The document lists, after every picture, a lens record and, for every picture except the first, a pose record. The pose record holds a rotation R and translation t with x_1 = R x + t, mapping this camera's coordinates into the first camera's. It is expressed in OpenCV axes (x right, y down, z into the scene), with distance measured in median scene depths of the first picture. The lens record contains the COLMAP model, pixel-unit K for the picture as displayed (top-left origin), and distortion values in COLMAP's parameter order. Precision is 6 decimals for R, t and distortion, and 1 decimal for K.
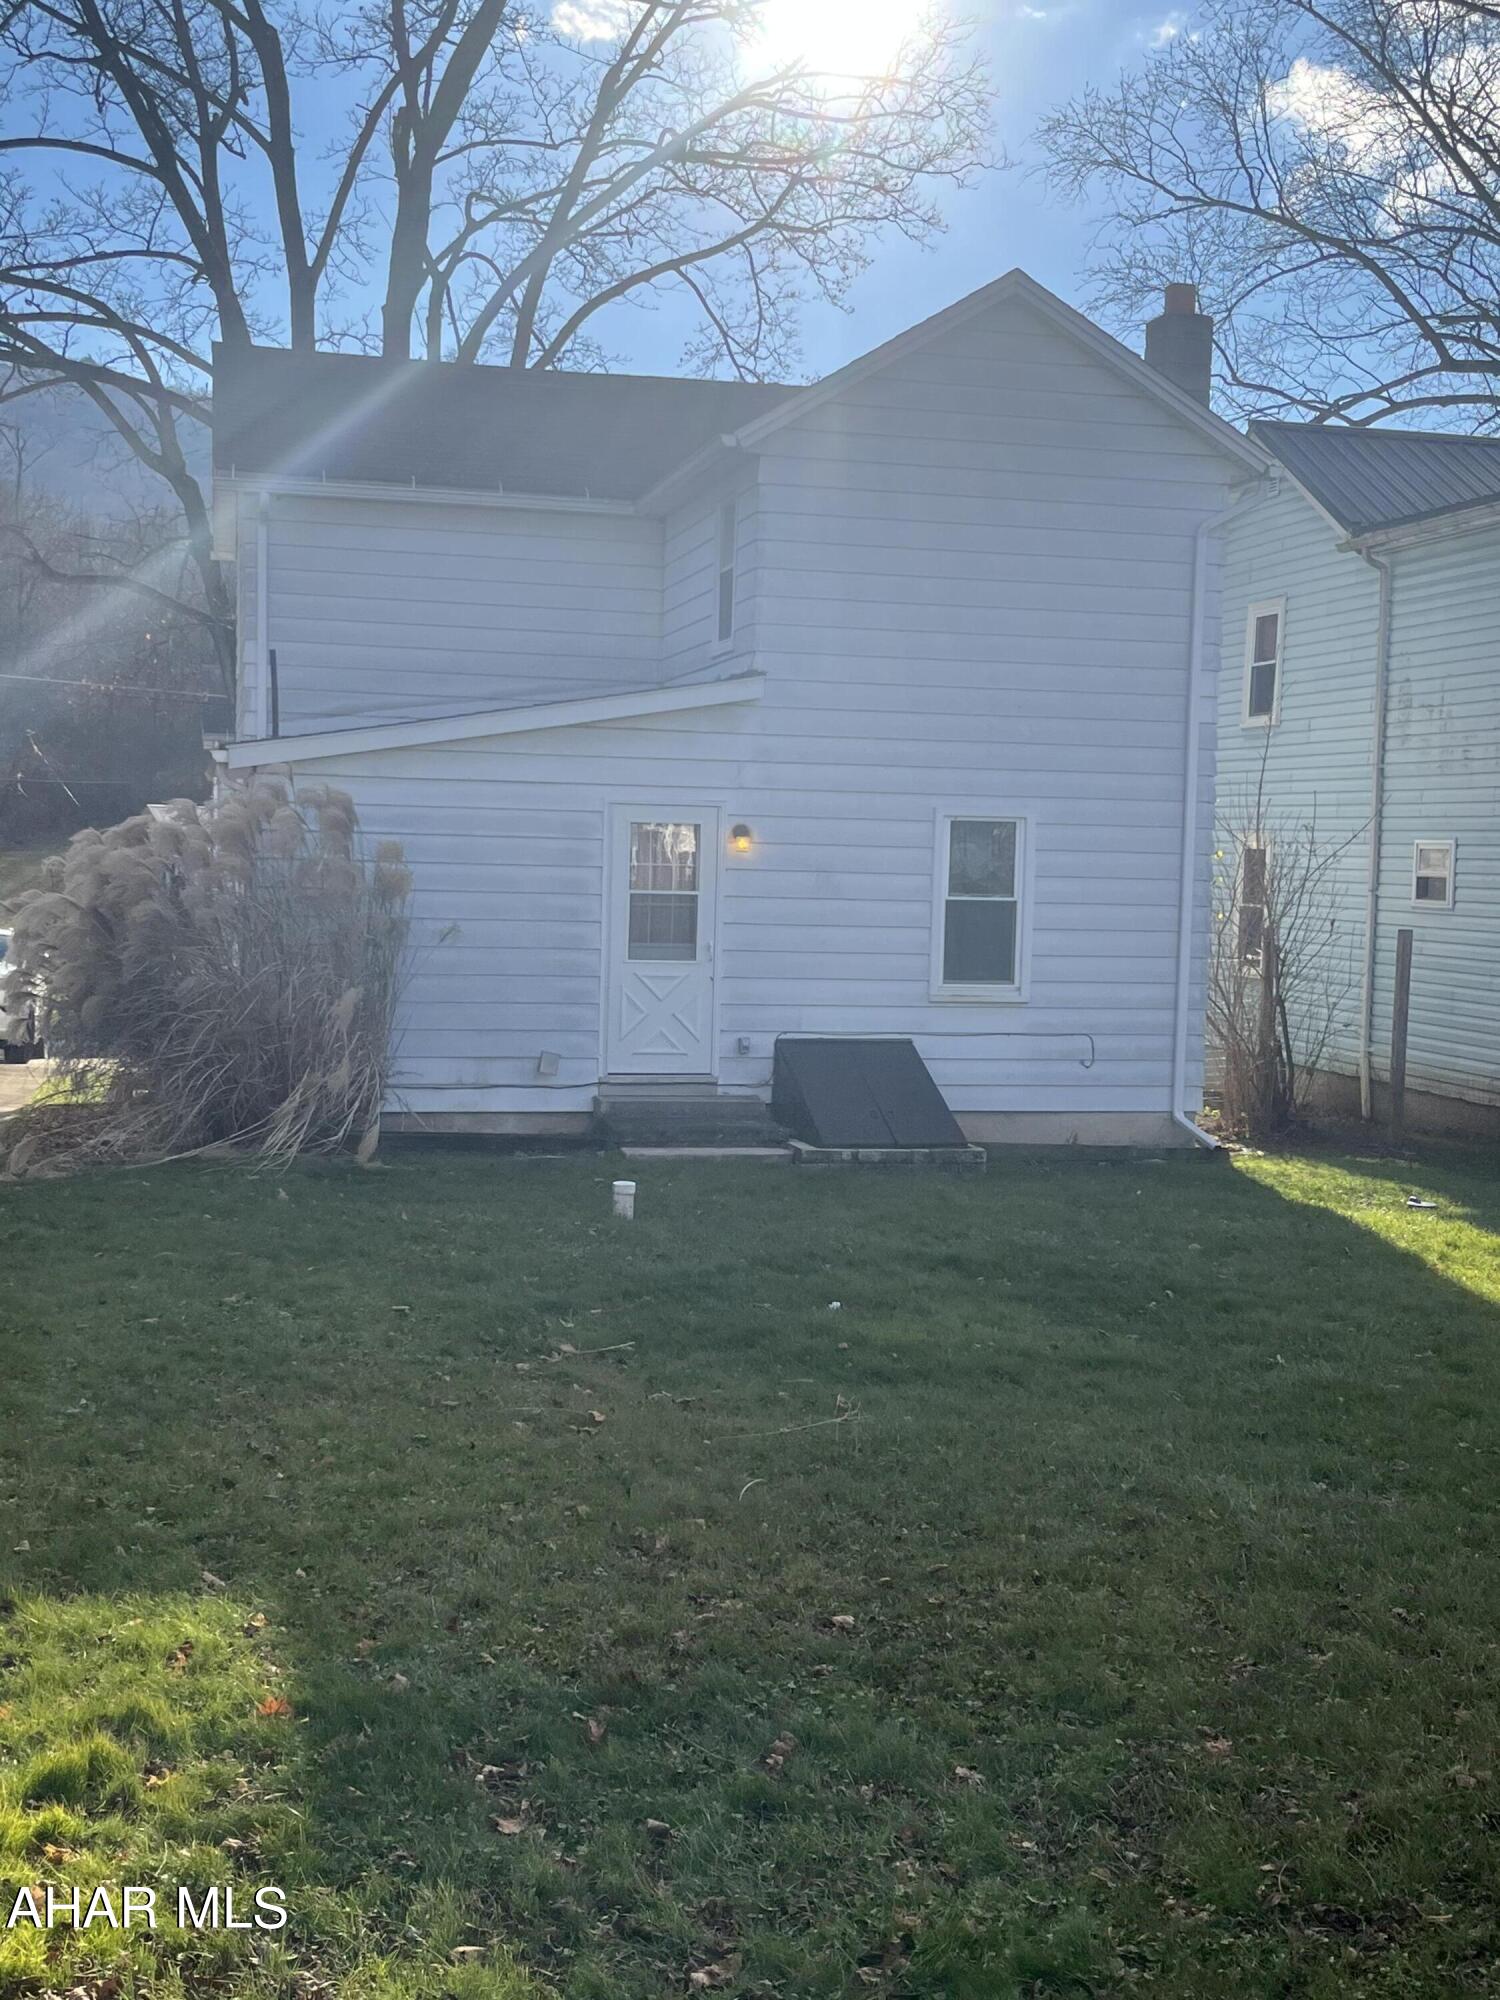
lens RADIAL K [[2314.6, 0, 757.6], [0, 2314.6, 1008.1], [0, 0, 1]] dist [0.007056, 0.000000]
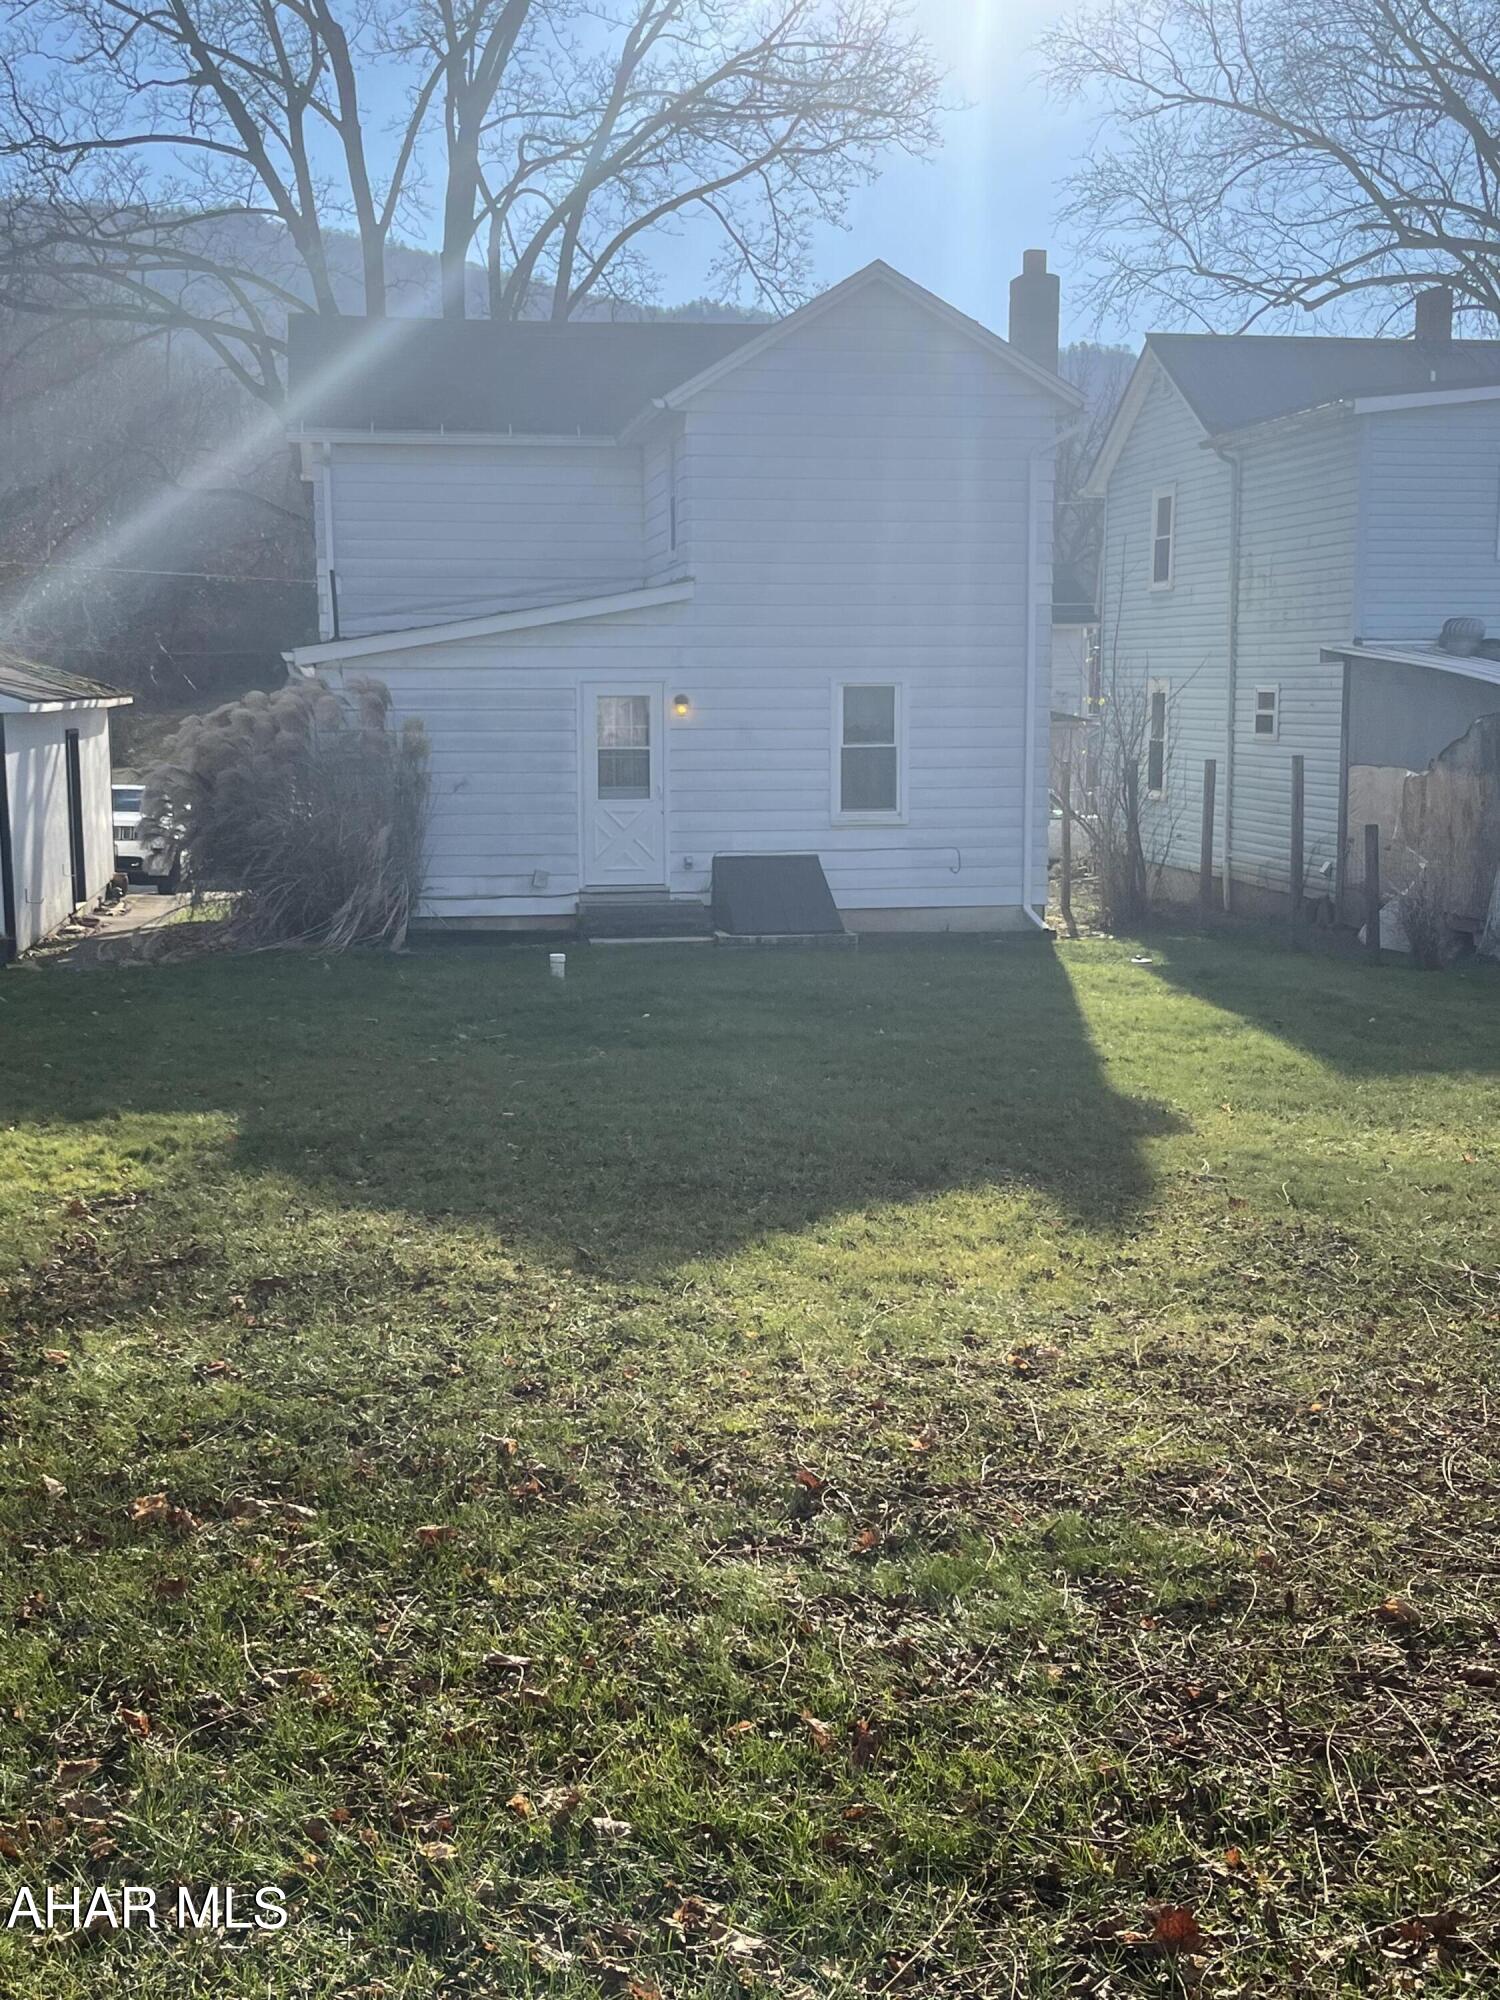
lens RADIAL K [[2314.6, 0, 742.6], [0, 2314.6, 994.6], [0, 0, 1]] dist [0.007056, 0.000000]
pose [[0.996845, -0.020320, -0.076724, 0.099977], [0.025179, 0.997702, 0.062902, 0.007418], [0.075269, -0.064635, 0.995066, -0.257574]]
